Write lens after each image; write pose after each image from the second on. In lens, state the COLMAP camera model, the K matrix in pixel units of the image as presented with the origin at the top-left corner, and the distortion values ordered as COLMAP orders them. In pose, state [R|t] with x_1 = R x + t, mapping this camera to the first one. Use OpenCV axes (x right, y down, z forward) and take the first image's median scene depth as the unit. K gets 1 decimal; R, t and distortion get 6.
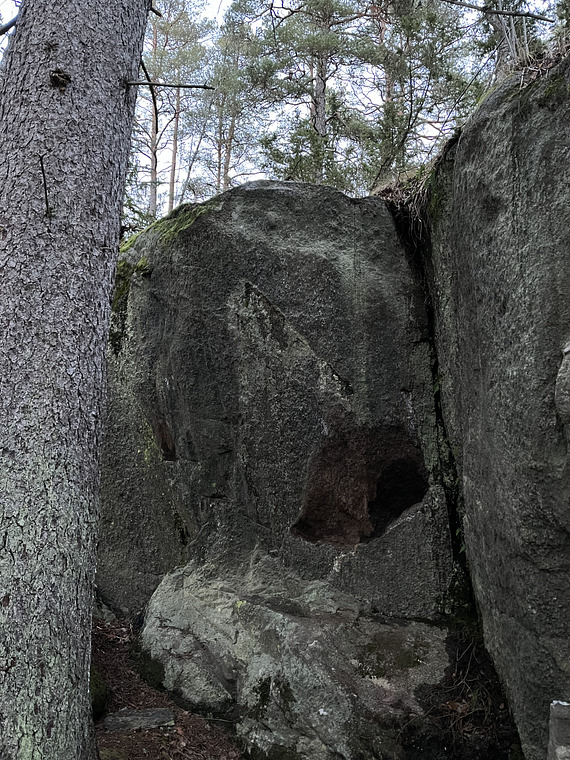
lens RADIAL K [[572.3, 0, 285.8], [0, 572.3, 381.7], [0, 0, 1]] dist [0.055055, -0.064250]
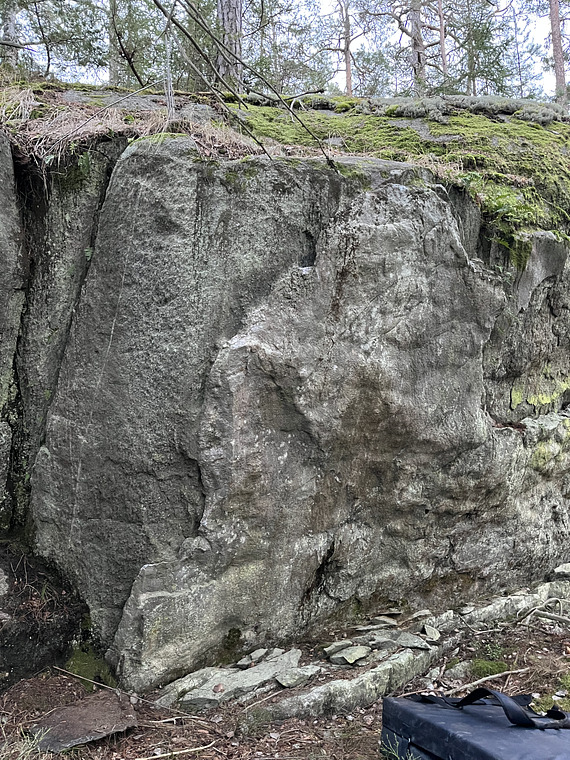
lens RADIAL K [[572.3, 0, 287.2], [0, 572.3, 377.6], [0, 0, 1]] dist [0.055055, -0.064250]
pose [[0.337448, 0.089409, 0.937089, -0.789789], [-0.186576, 0.982083, -0.026515, 0.035738], [-0.922669, -0.165891, 0.348083, 0.190817]]
